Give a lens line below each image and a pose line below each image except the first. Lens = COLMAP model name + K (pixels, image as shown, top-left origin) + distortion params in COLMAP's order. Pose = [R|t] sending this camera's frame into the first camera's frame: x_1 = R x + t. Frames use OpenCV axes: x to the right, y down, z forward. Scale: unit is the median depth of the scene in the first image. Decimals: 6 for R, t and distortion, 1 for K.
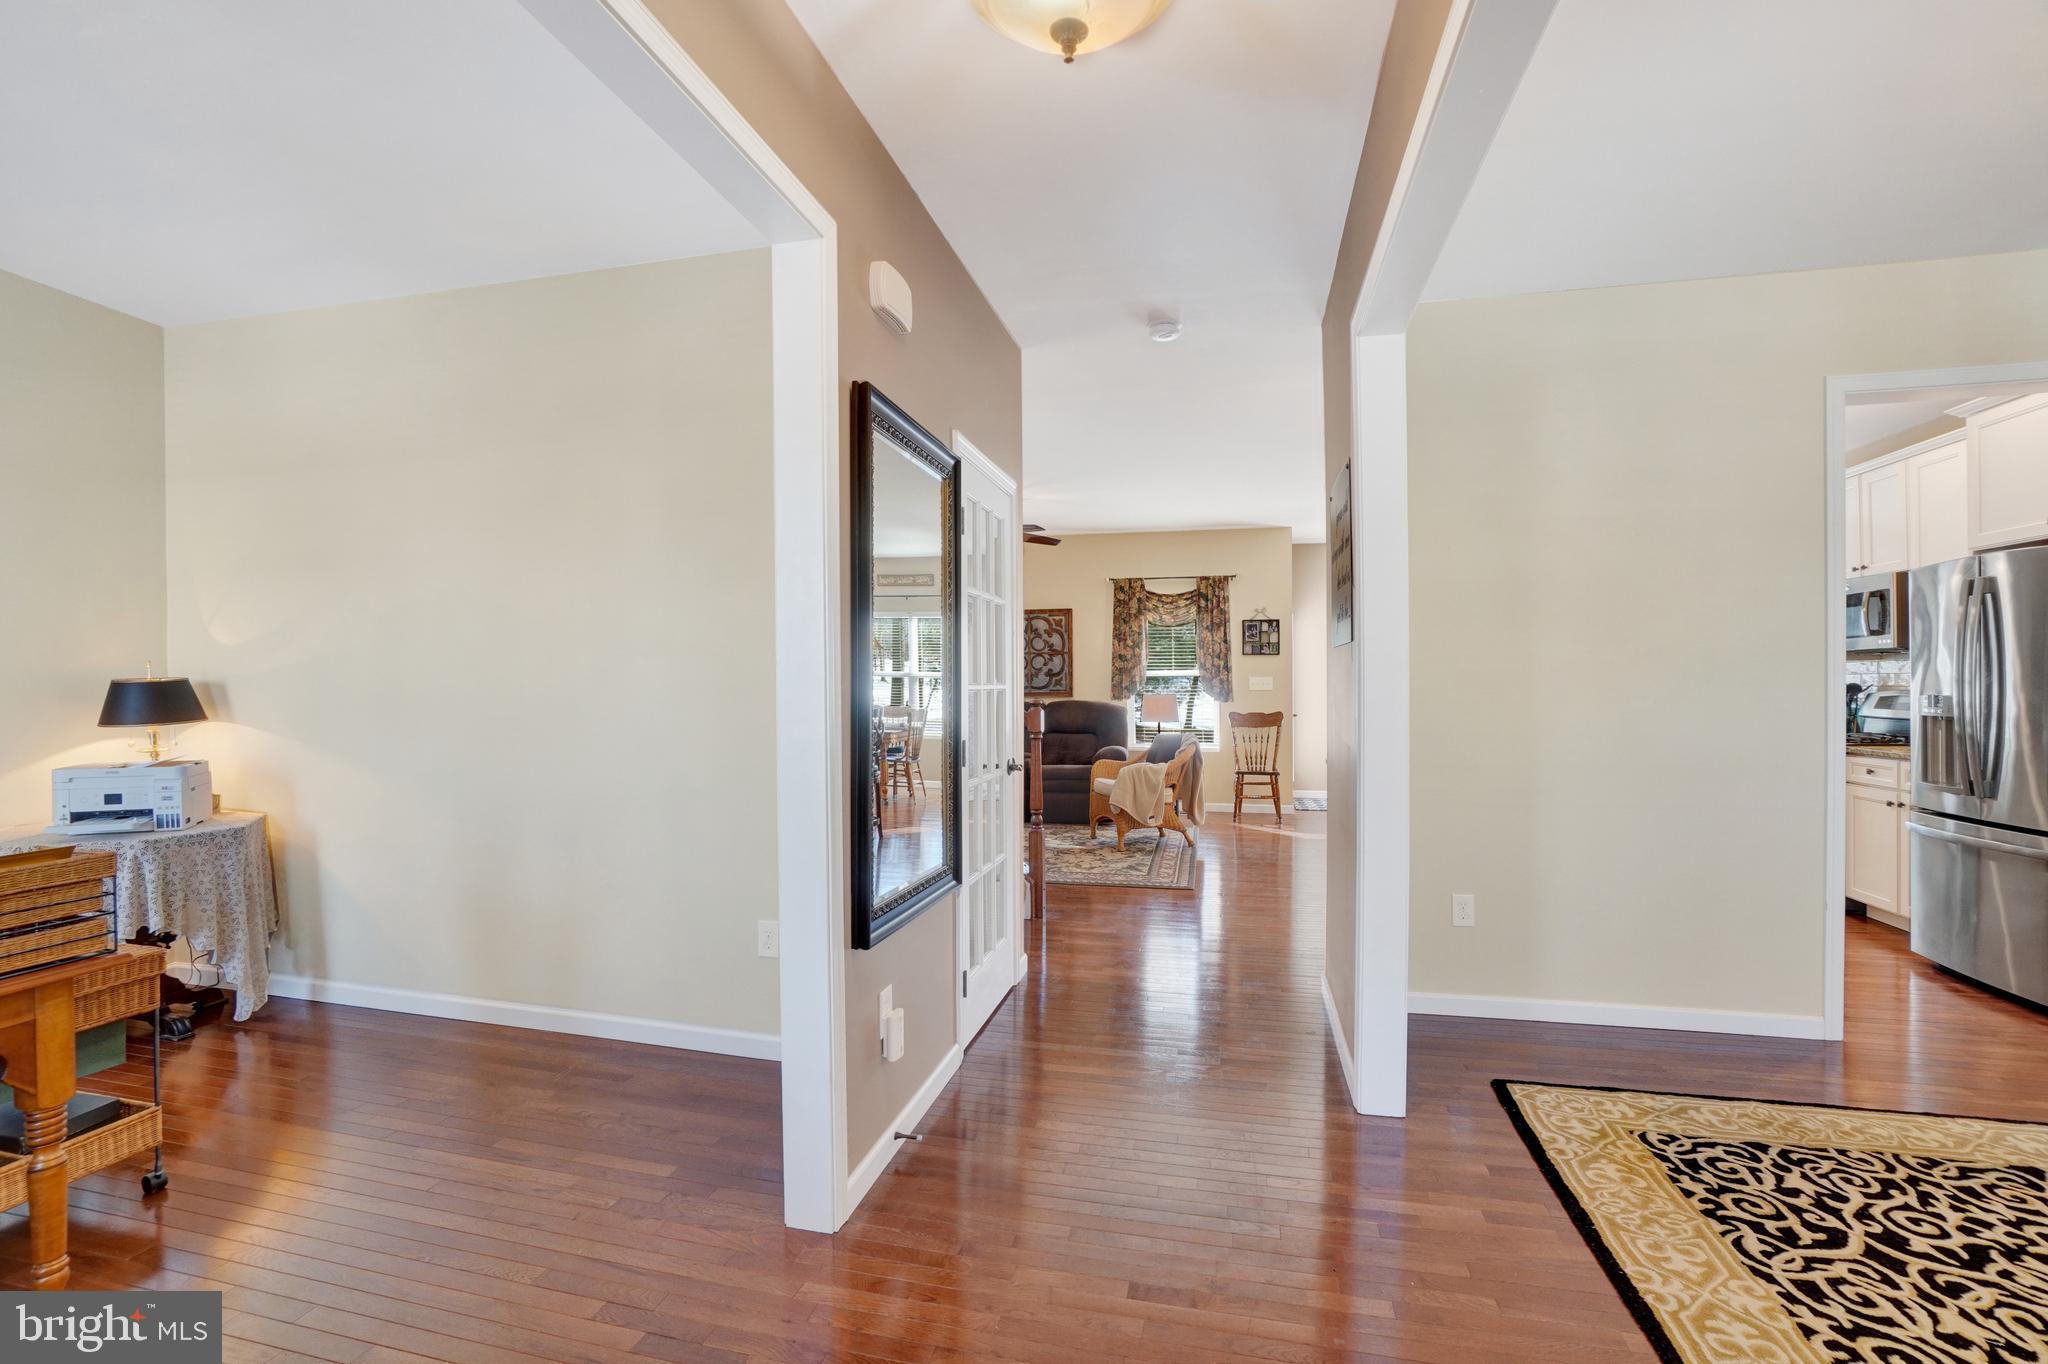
lens RADIAL K [[926.3, 0, 999.0], [0, 926.3, 681.9], [0, 0, 1]] dist [-0.061297, 0.021356]
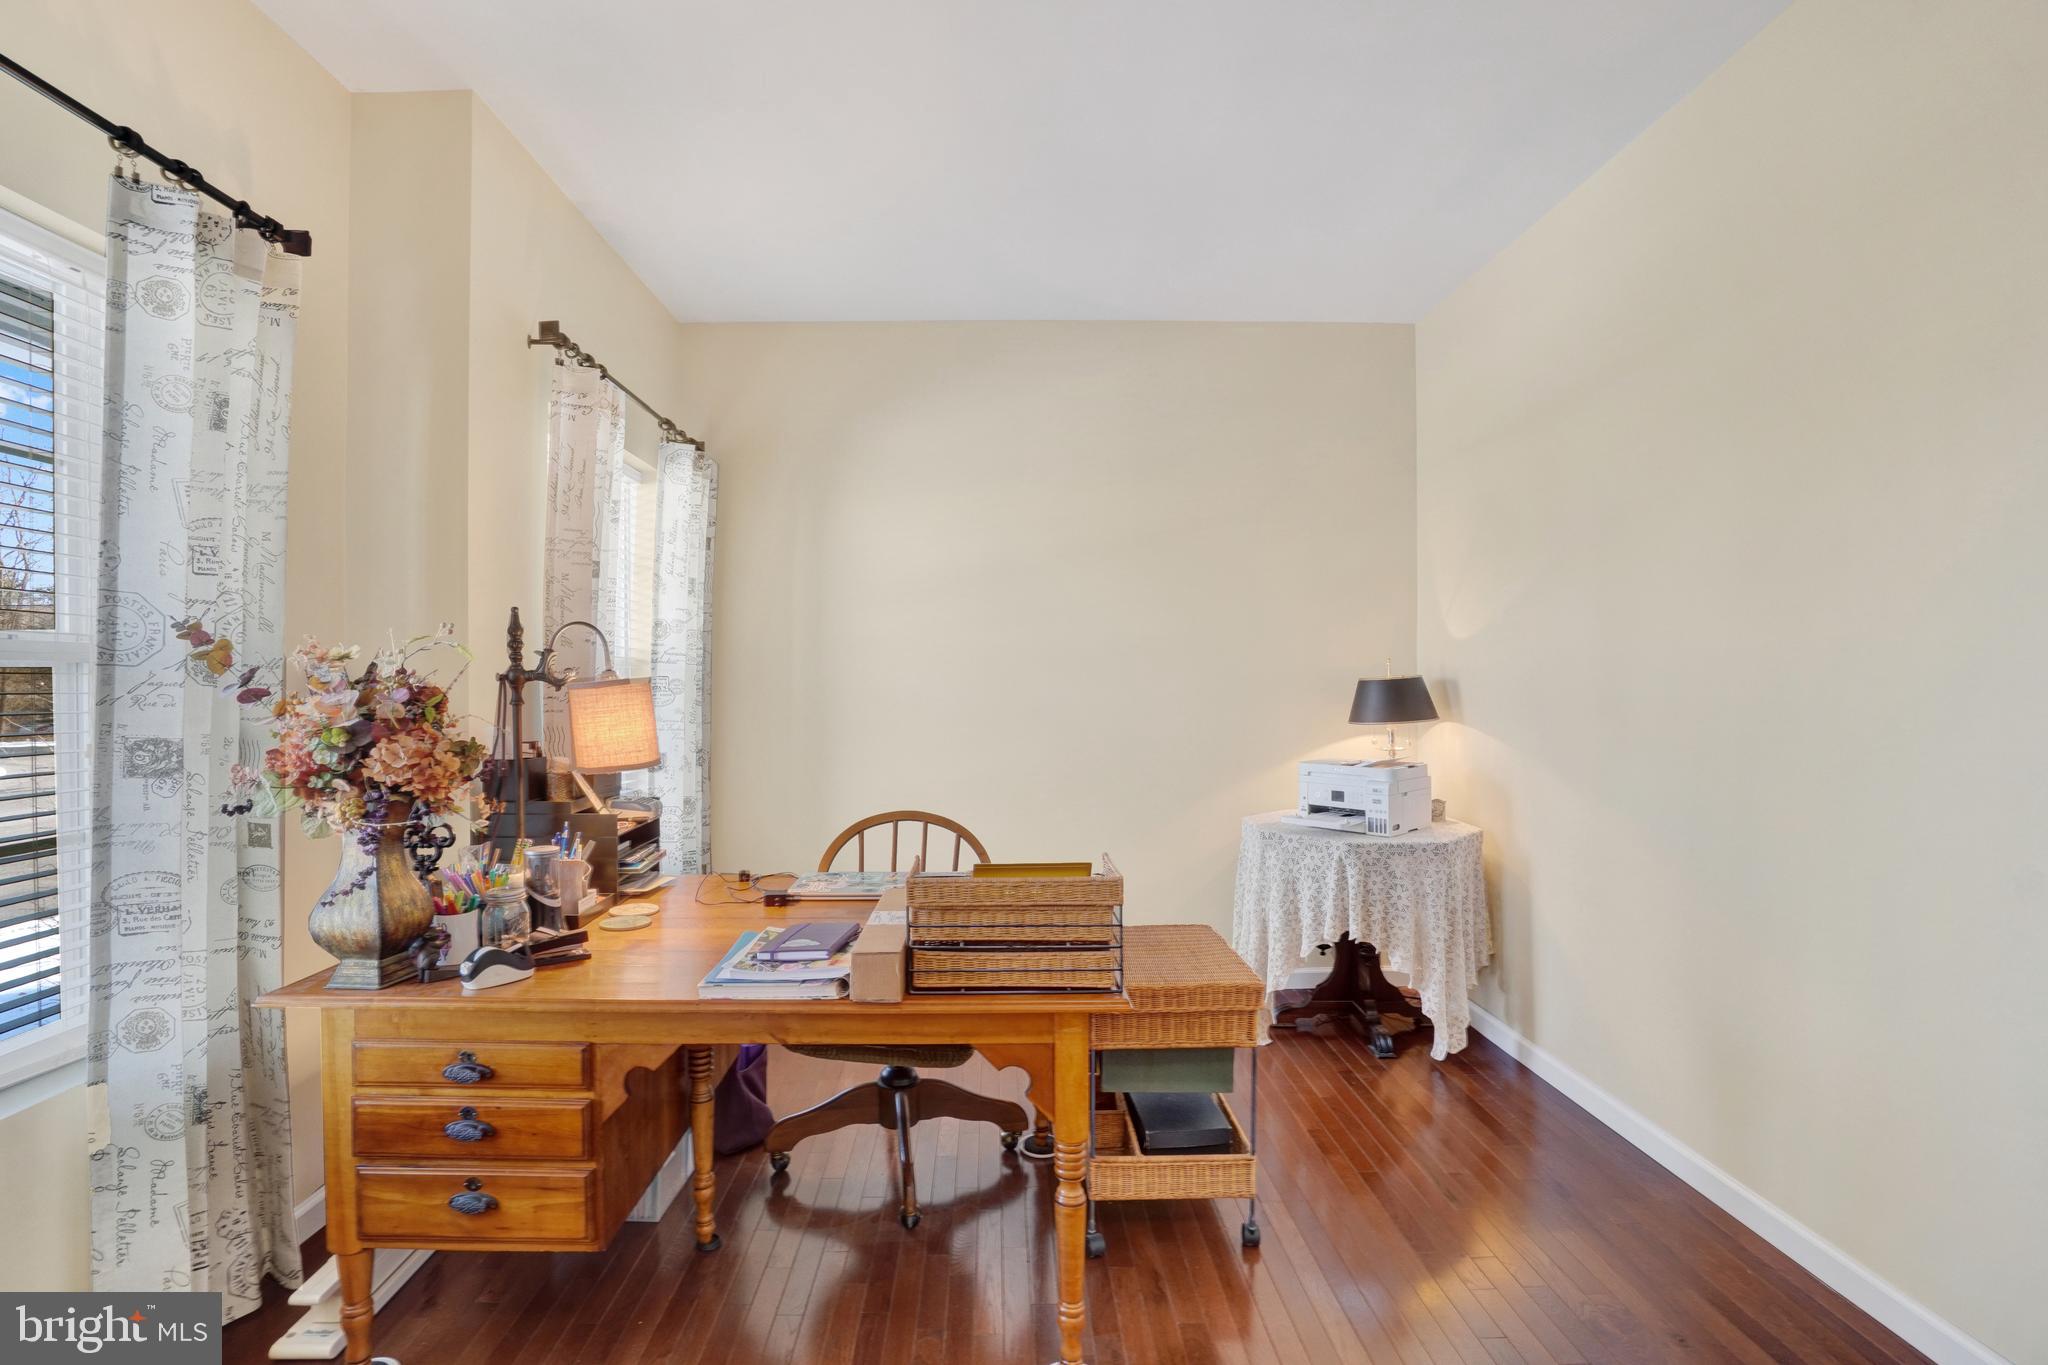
lens RADIAL K [[926.3, 0, 999.0], [0, 926.3, 682.4], [0, 0, 1]] dist [-0.061297, 0.021356]
pose [[0.255418, 0.000143, -0.966831, -0.122766], [0.003560, 0.999993, 0.001088, 0.001146], [0.966824, -0.003720, 0.255415, 0.495194]]
